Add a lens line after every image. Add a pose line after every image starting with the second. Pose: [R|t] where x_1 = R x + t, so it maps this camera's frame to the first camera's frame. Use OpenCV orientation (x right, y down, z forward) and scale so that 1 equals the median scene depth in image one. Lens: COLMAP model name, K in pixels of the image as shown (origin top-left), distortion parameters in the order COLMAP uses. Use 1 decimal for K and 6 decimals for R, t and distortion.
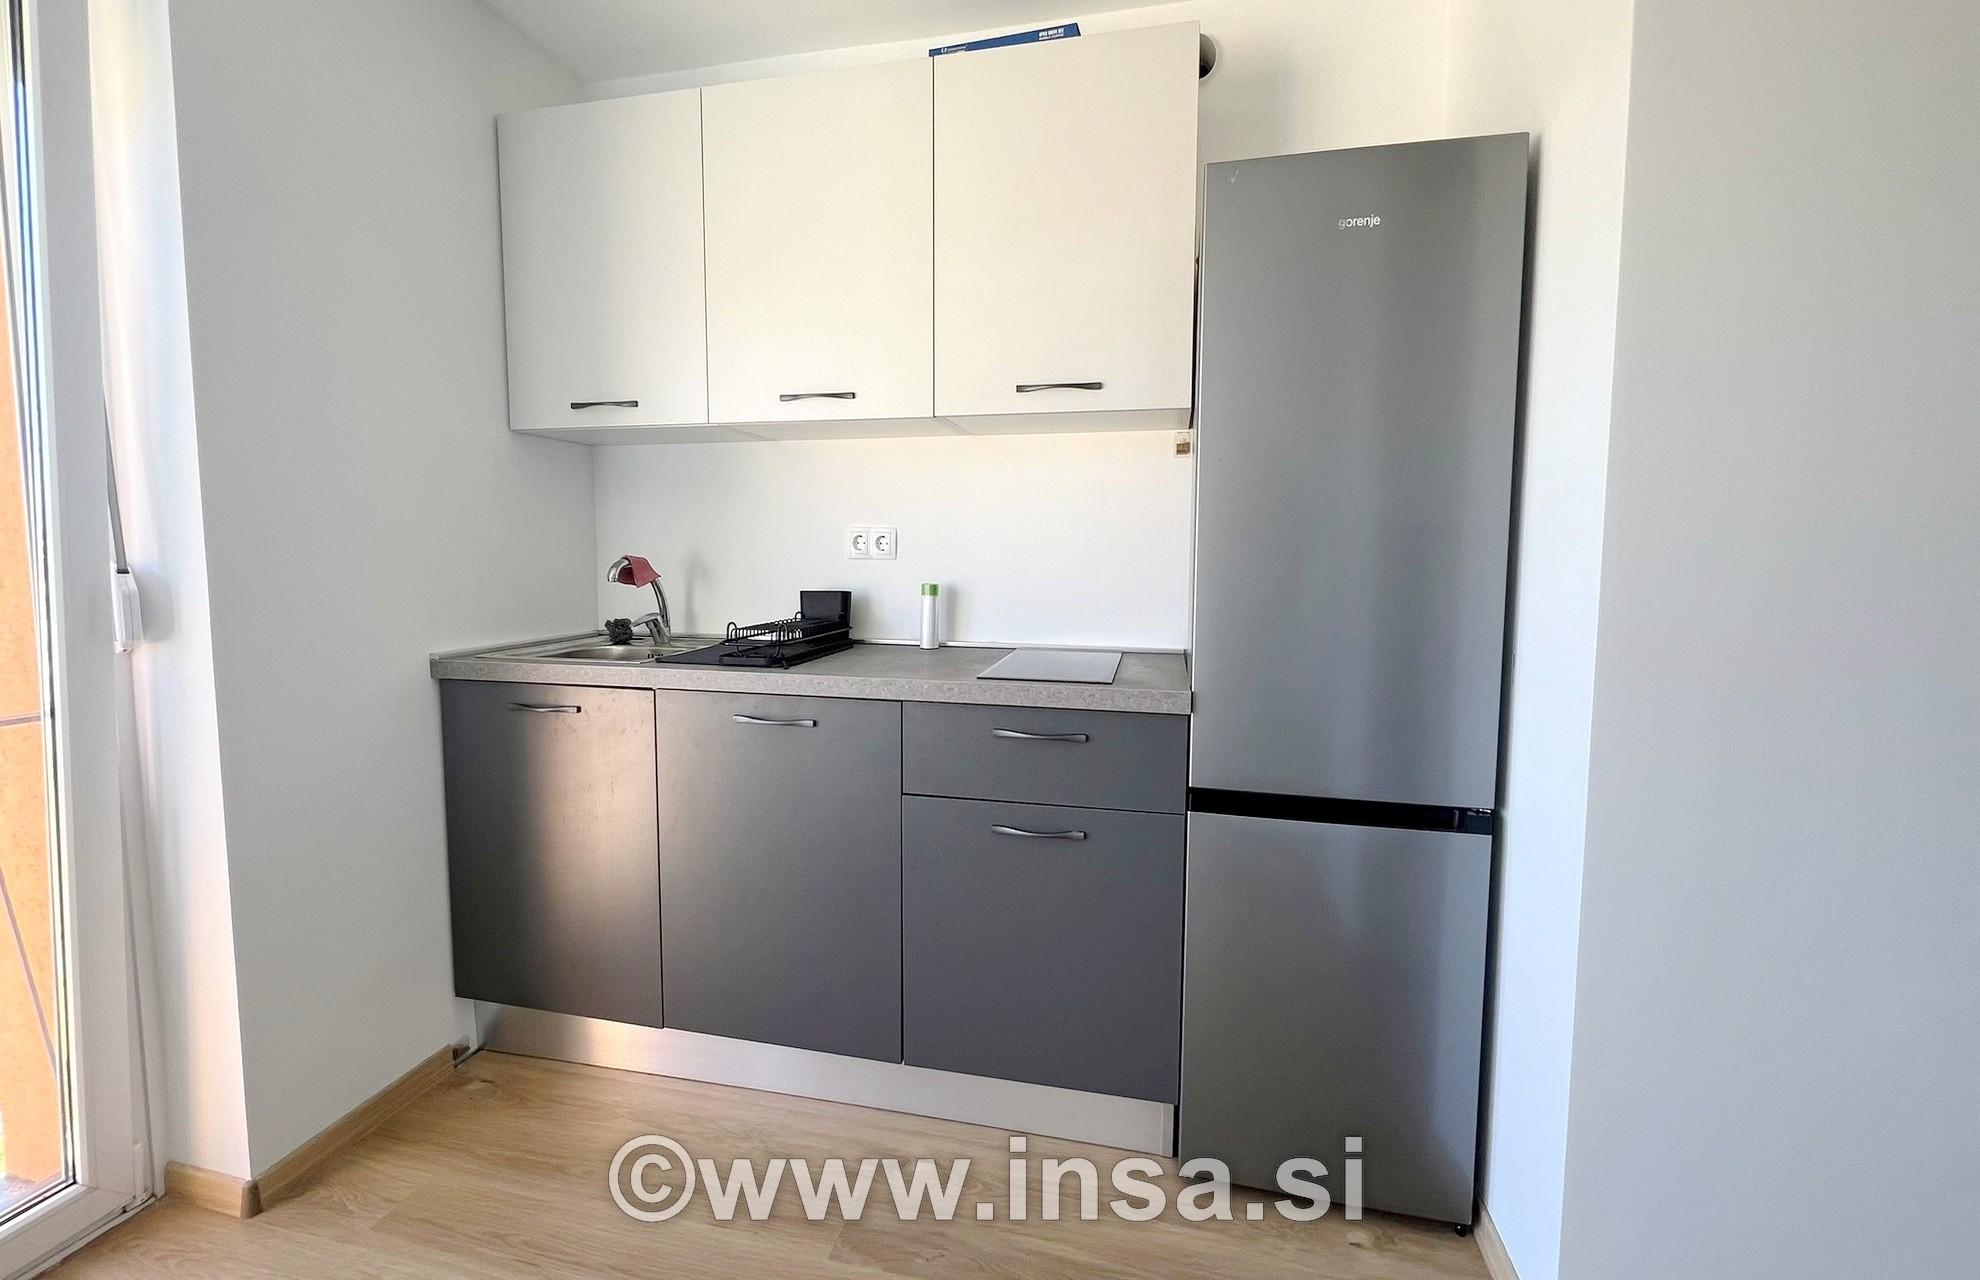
lens RADIAL K [[775.5, 0, 1029.1], [0, 775.5, 615.2], [0, 0, 1]] dist [-0.001738, -0.000146]
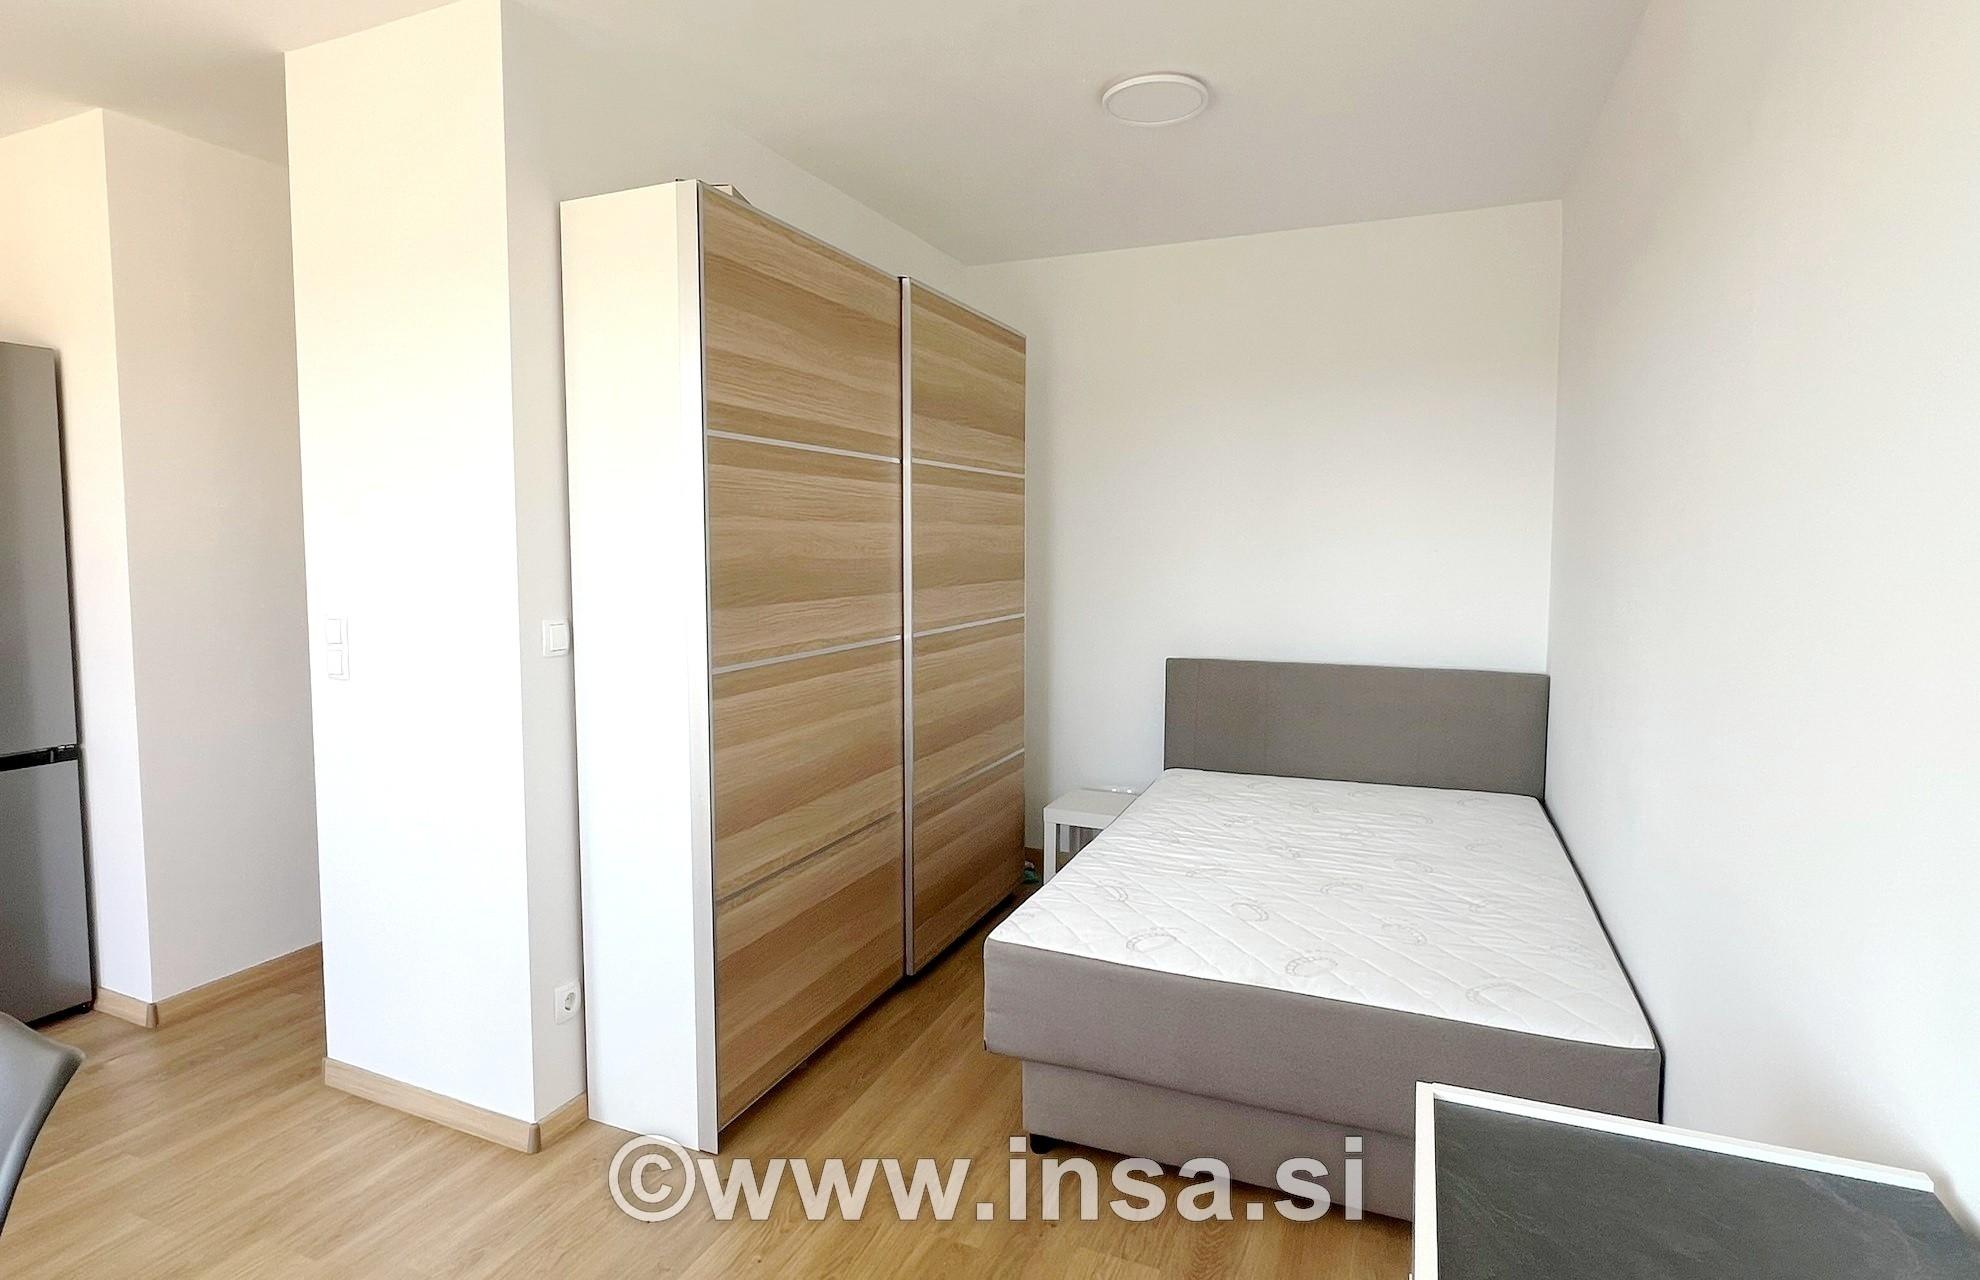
lens RADIAL K [[1007.1, 0, 995.2], [0, 1007.1, 612.7], [0, 0, 1]] dist [-0.001221, -0.000622]
pose [[0.189840, -0.068521, 0.979421, -0.982806], [0.075050, 0.995656, 0.055110, -0.002711], [-0.978942, 0.063044, 0.194158, -1.200452]]
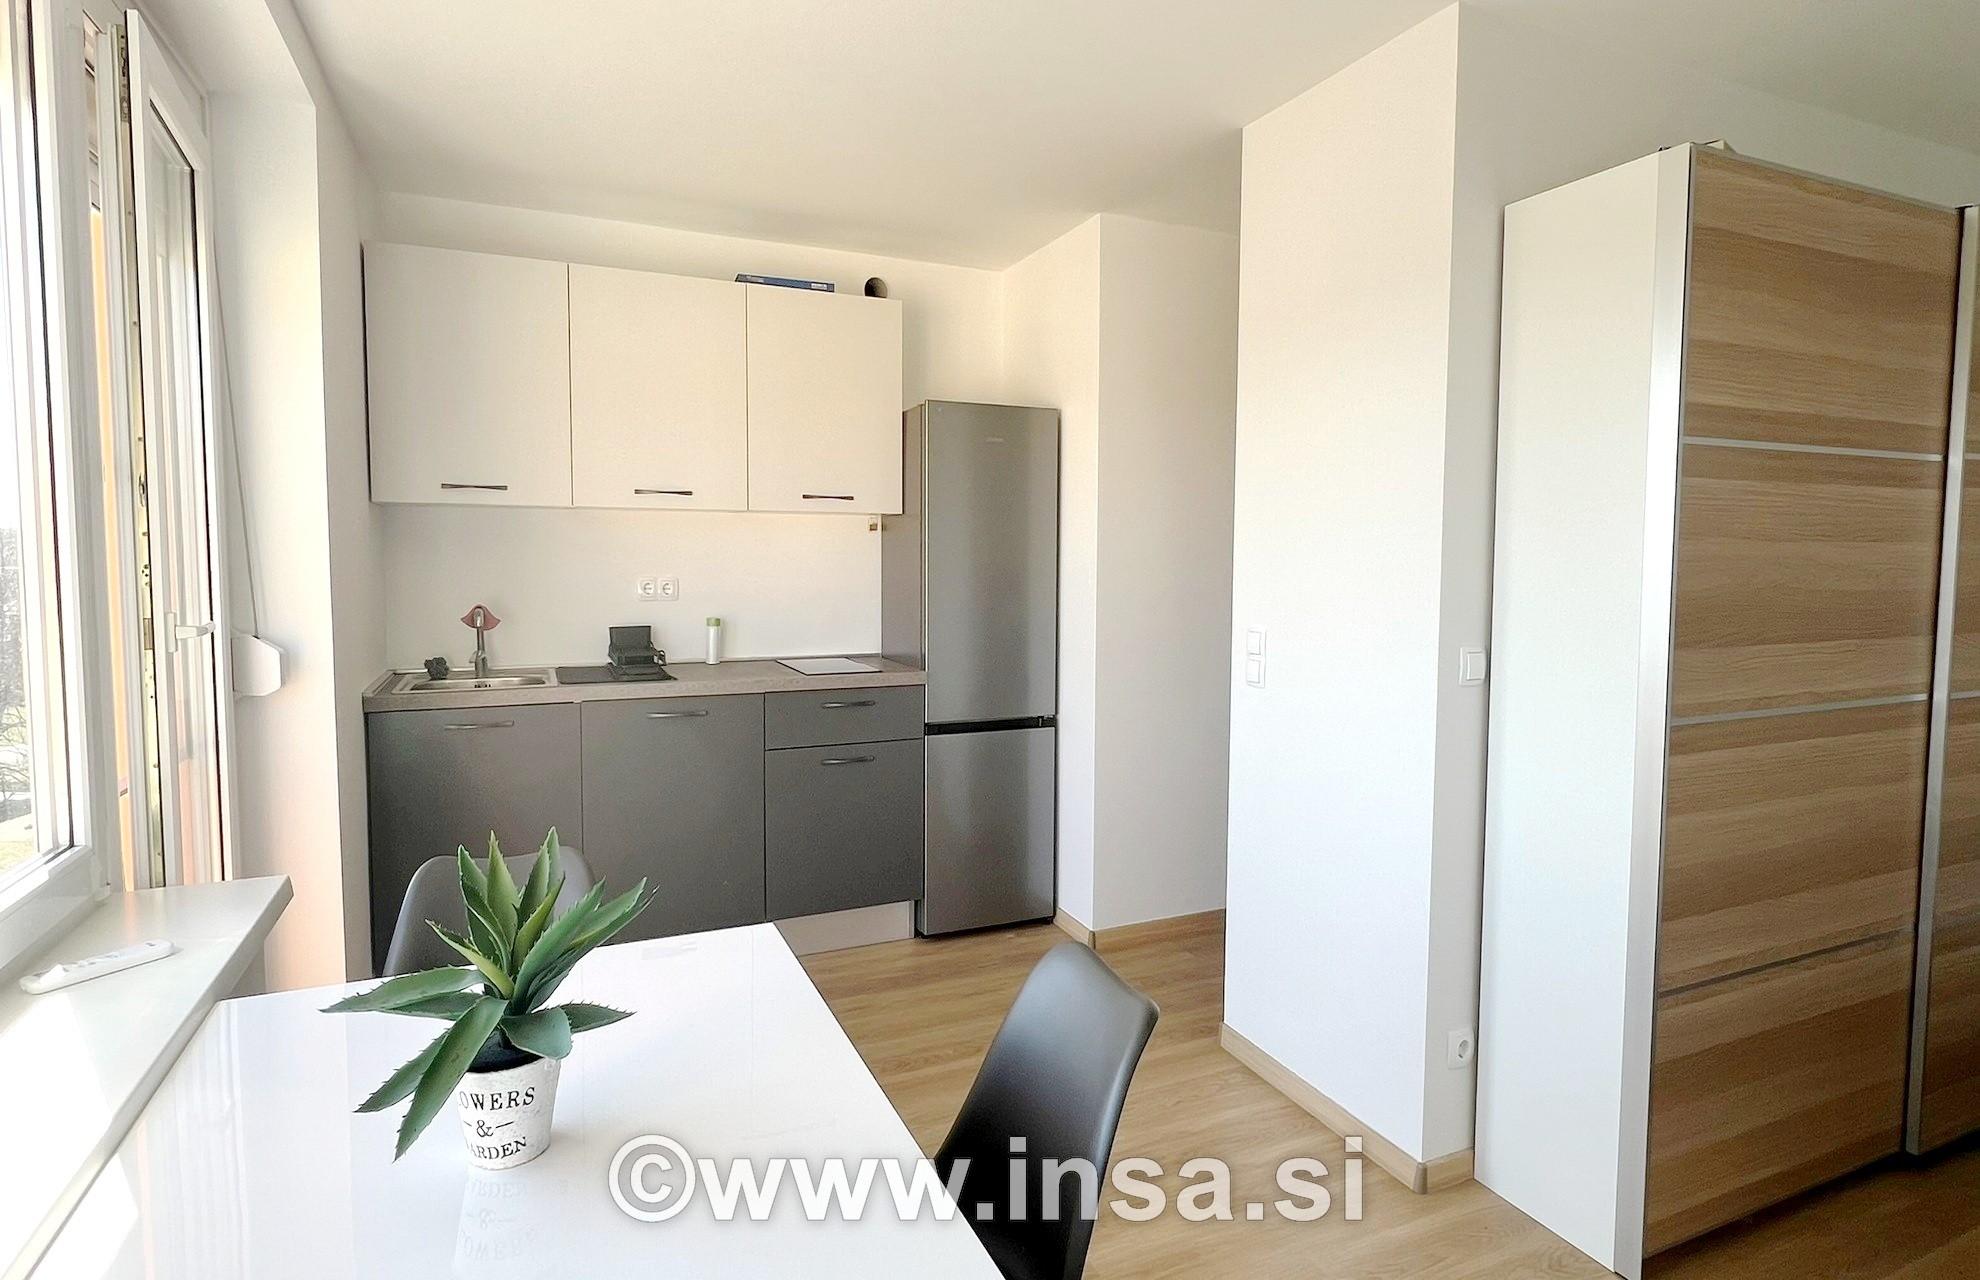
lens RADIAL K [[1007.1, 0, 995.2], [0, 1007.1, 612.7], [0, 0, 1]] dist [-0.001221, -0.000622]
pose [[0.800281, -0.037394, 0.598459, -1.037156], [0.042931, 0.999065, 0.005016, -0.046809], [-0.598087, 0.021678, 0.801138, -0.994569]]
